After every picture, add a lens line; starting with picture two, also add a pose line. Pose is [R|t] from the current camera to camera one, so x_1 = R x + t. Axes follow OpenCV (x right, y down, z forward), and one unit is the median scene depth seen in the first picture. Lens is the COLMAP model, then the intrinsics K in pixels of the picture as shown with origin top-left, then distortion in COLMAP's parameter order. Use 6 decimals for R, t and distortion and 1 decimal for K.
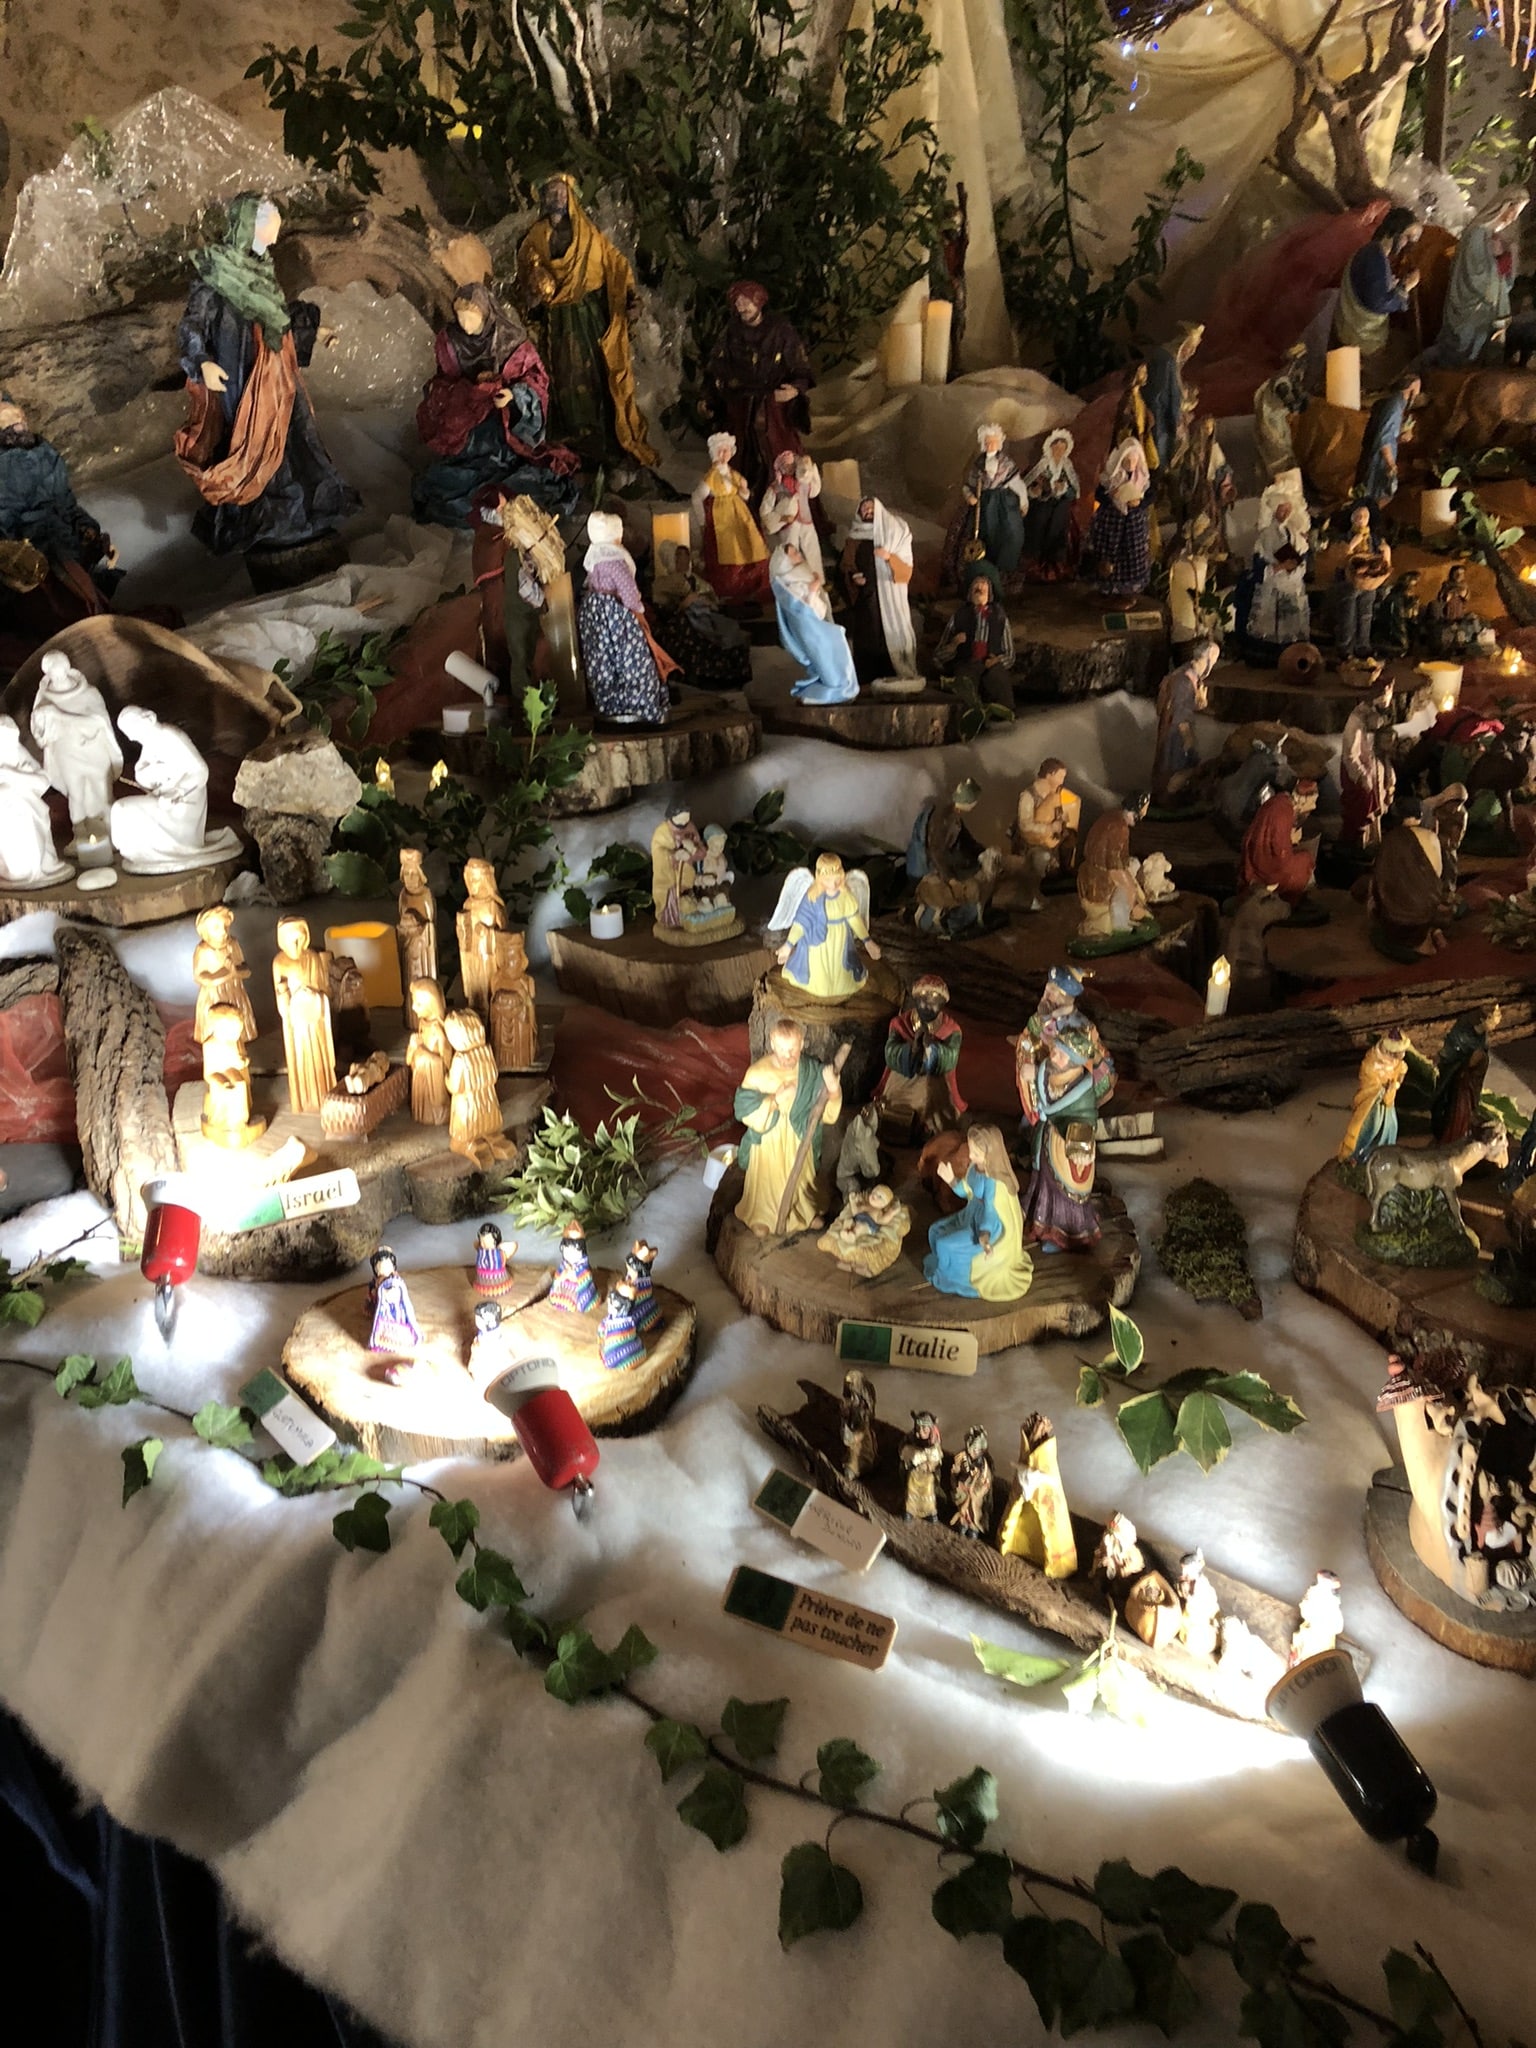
lens RADIAL K [[1639.6, 0, 566.6], [0, 1639.6, 946.1], [0, 0, 1]] dist [0.076402, -0.075089]
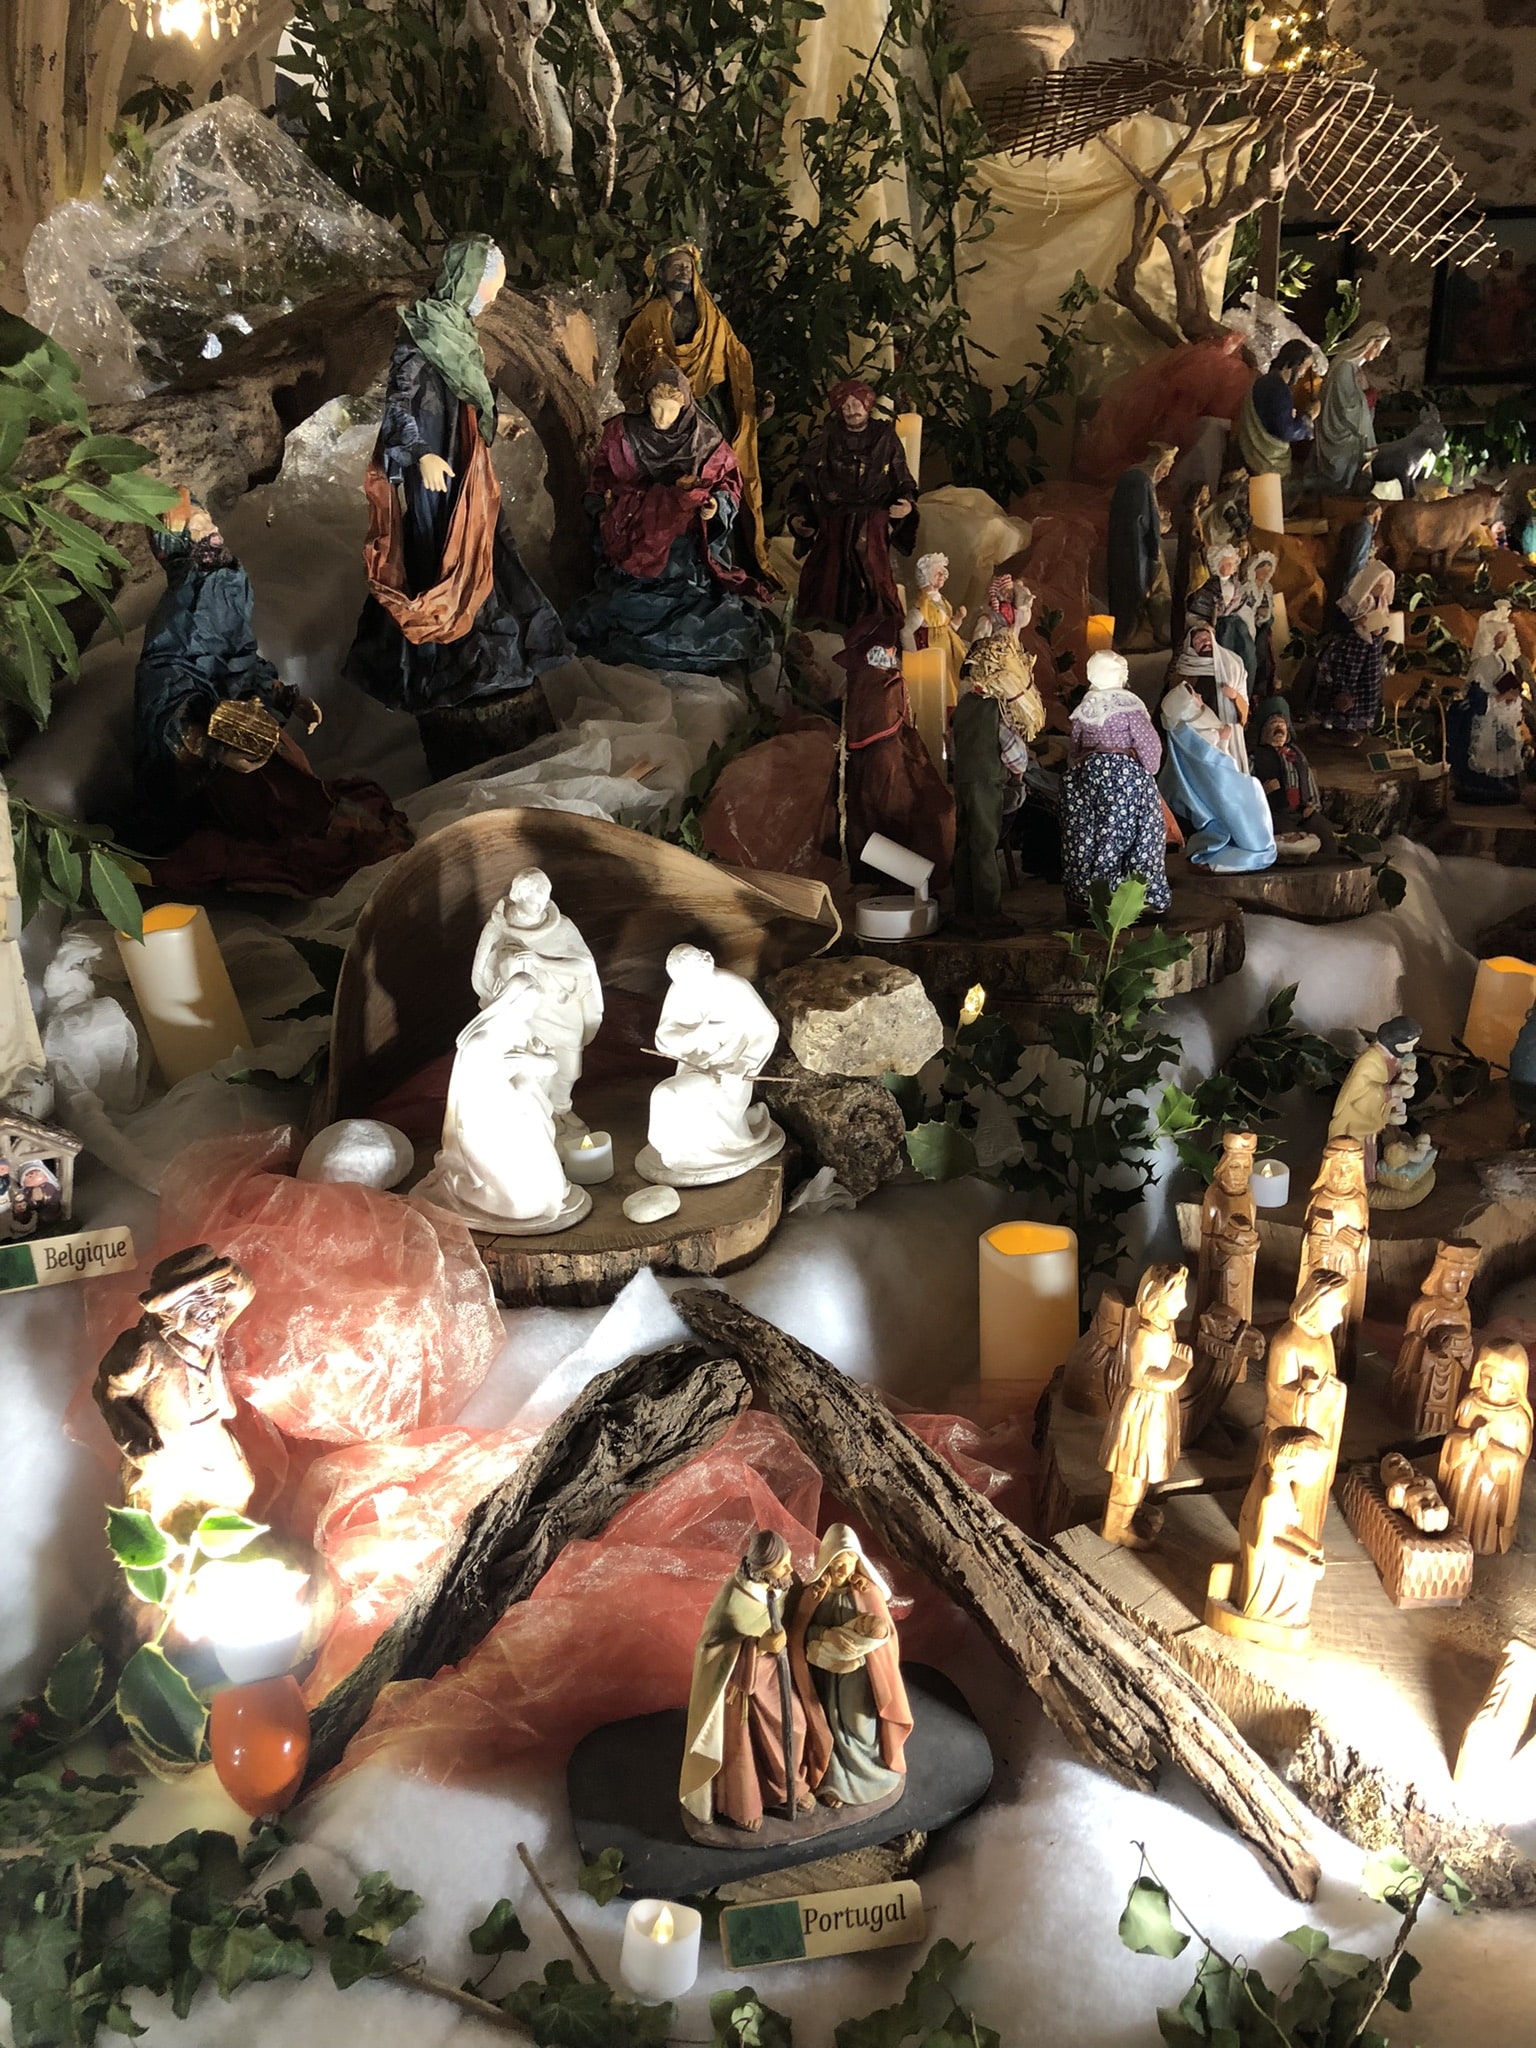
lens RADIAL K [[1731.6, 0, 818.2], [0, 1731.6, 1027.4], [0, 0, 1]] dist [0.069563, -0.067262]
pose [[0.953184, -0.074954, 0.292954, -0.253561], [0.085481, 0.996068, -0.023279, -0.054224], [-0.290057, 0.047231, 0.955843, 0.181373]]
